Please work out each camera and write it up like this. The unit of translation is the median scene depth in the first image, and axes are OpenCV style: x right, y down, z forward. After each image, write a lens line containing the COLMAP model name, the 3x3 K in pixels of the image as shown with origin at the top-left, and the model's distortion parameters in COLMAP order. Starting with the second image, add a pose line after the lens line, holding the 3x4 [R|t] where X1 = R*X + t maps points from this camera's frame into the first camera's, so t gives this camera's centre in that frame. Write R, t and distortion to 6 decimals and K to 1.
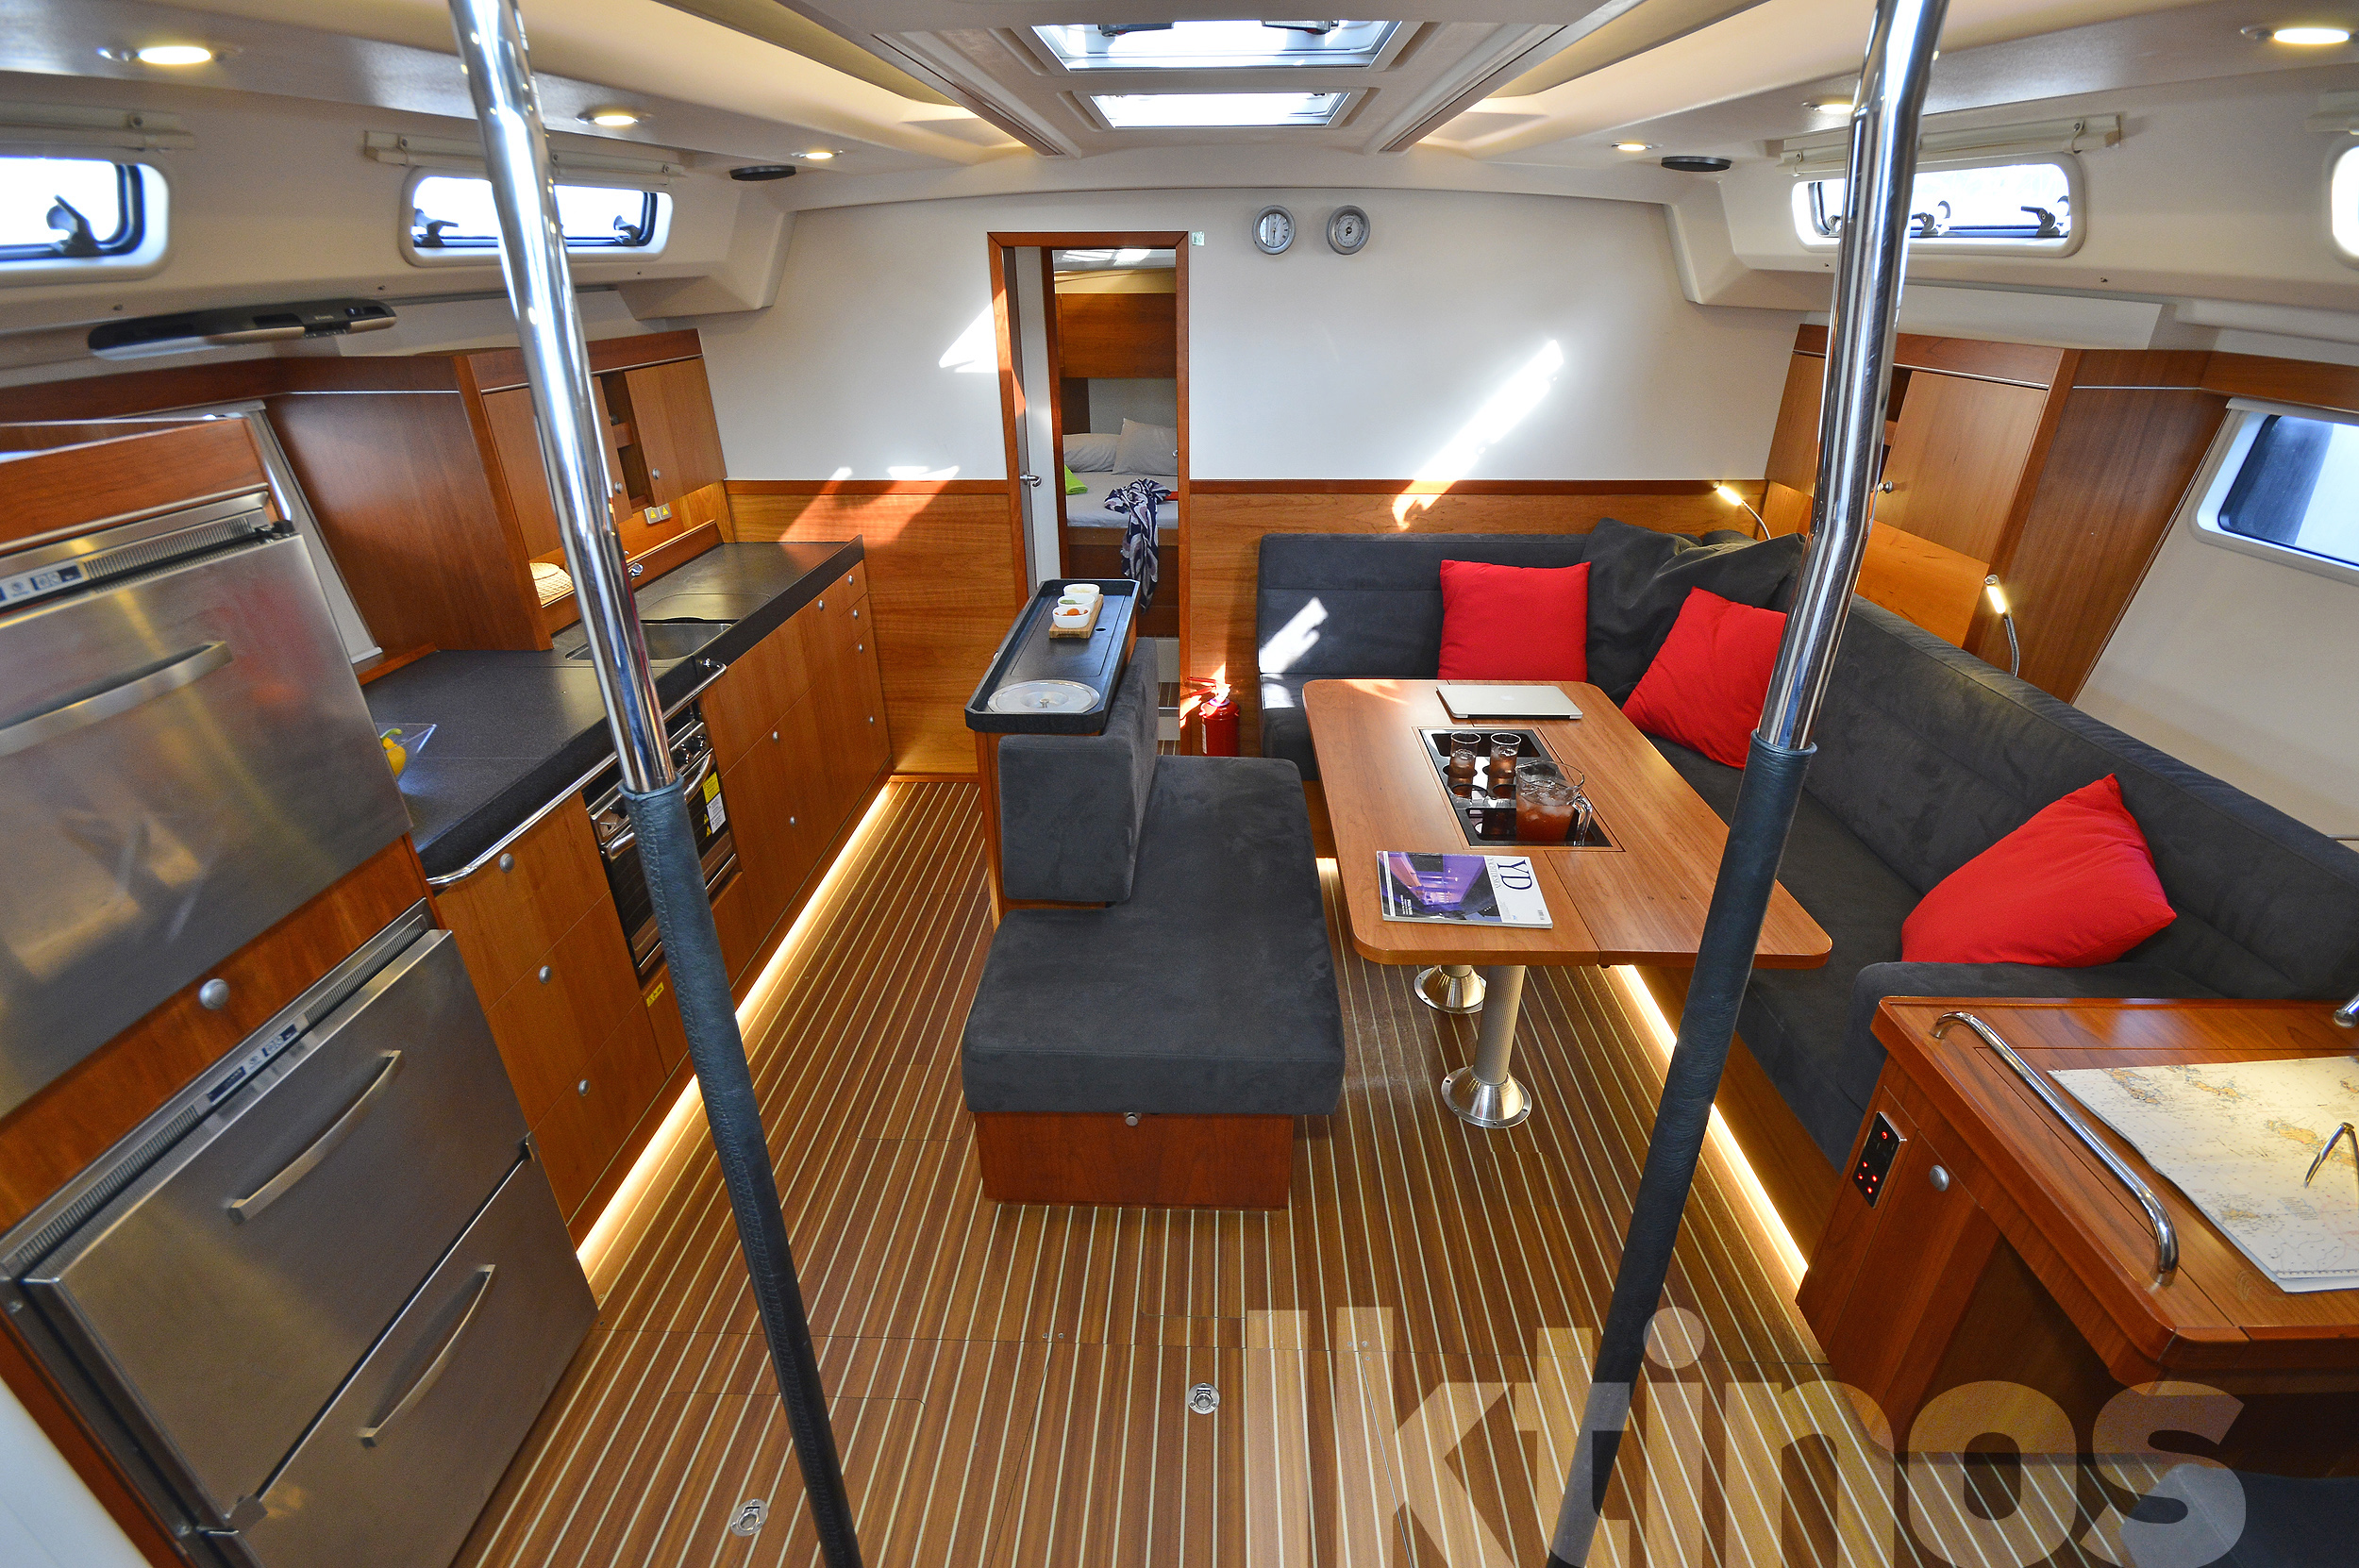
lens RADIAL K [[1047.0, 0, 1184.3], [0, 1047.0, 802.7], [0, 0, 1]] dist [0.008606, -0.011610]
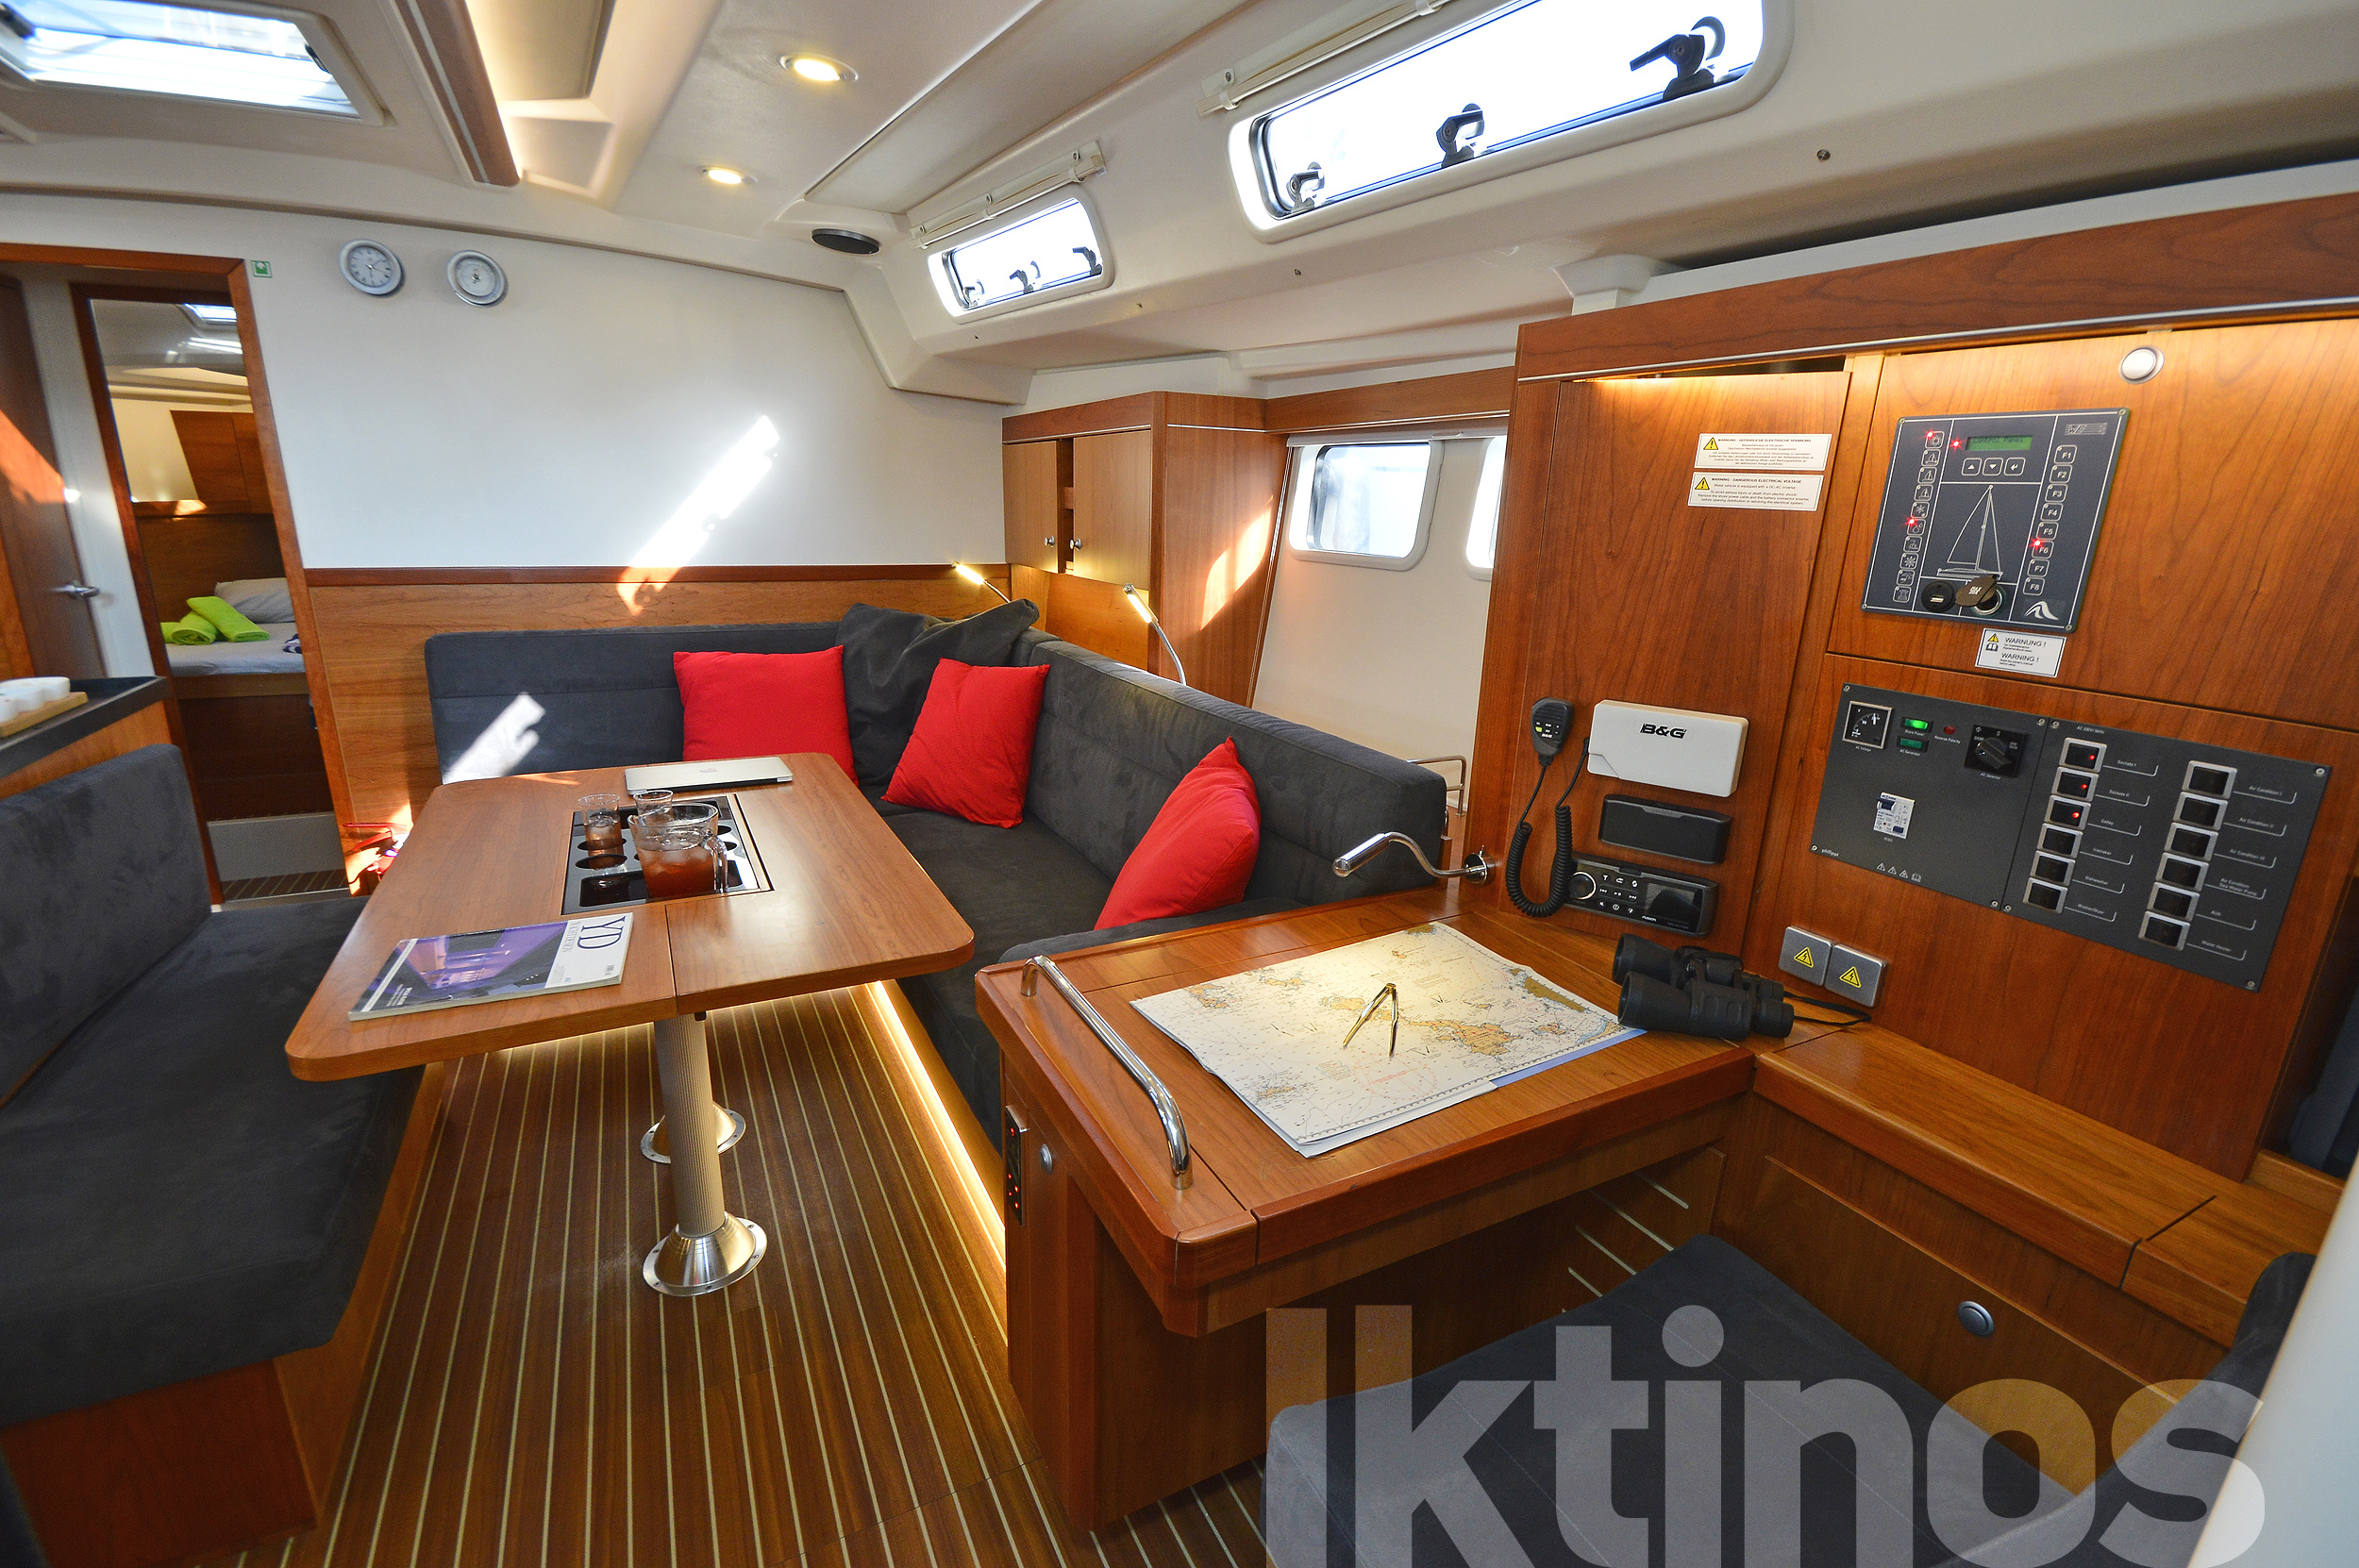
lens RADIAL K [[1052.4, 0, 1184.4], [0, 1052.4, 800.4], [0, 0, 1]] dist [-0.002253, -0.000970]
pose [[0.873054, -0.107452, 0.475638, 0.268099], [0.192719, 0.972041, -0.134149, 0.127920], [-0.447925, 0.208784, 0.869352, 0.098816]]
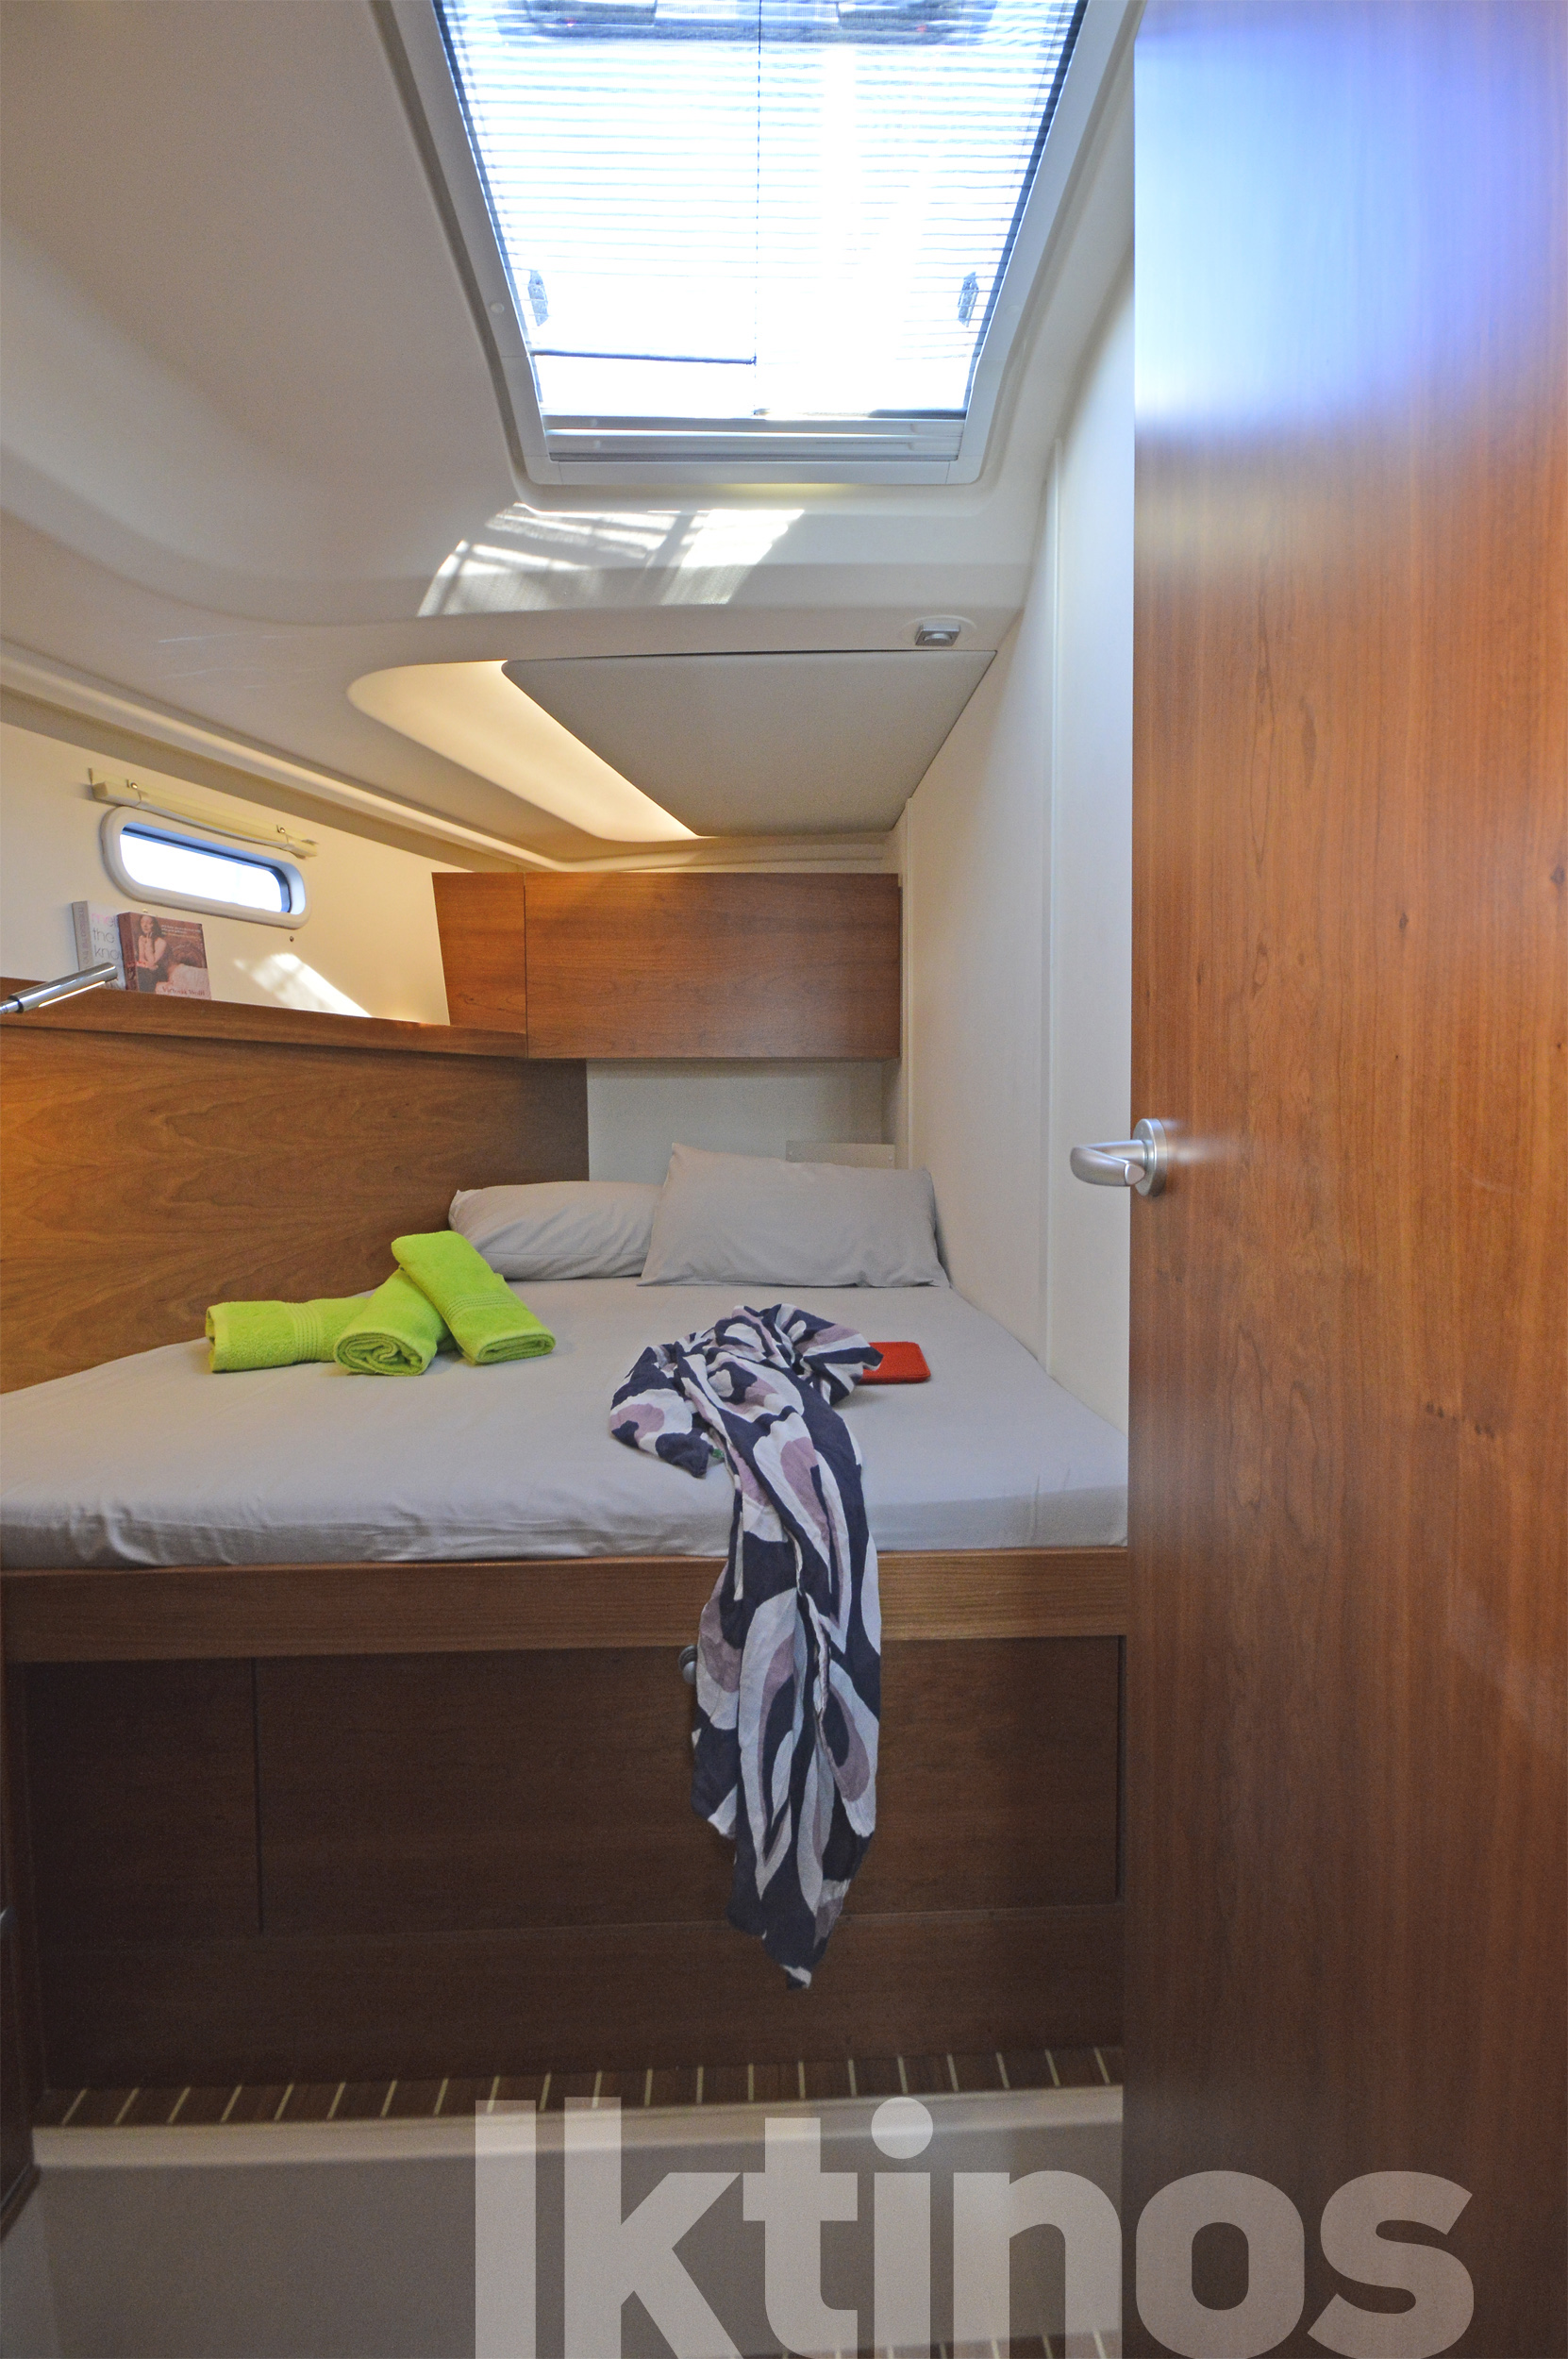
lens RADIAL K [[1085.4, 0, 795.2], [0, 1085.4, 1143.3], [0, 0, 1]] dist [0.013144, -0.014280]
pose [[0.996332, -0.002860, 0.085522, -0.120920], [0.038098, 0.909742, -0.413422, -0.516213], [-0.076621, 0.415164, 0.906514, 1.627304]]
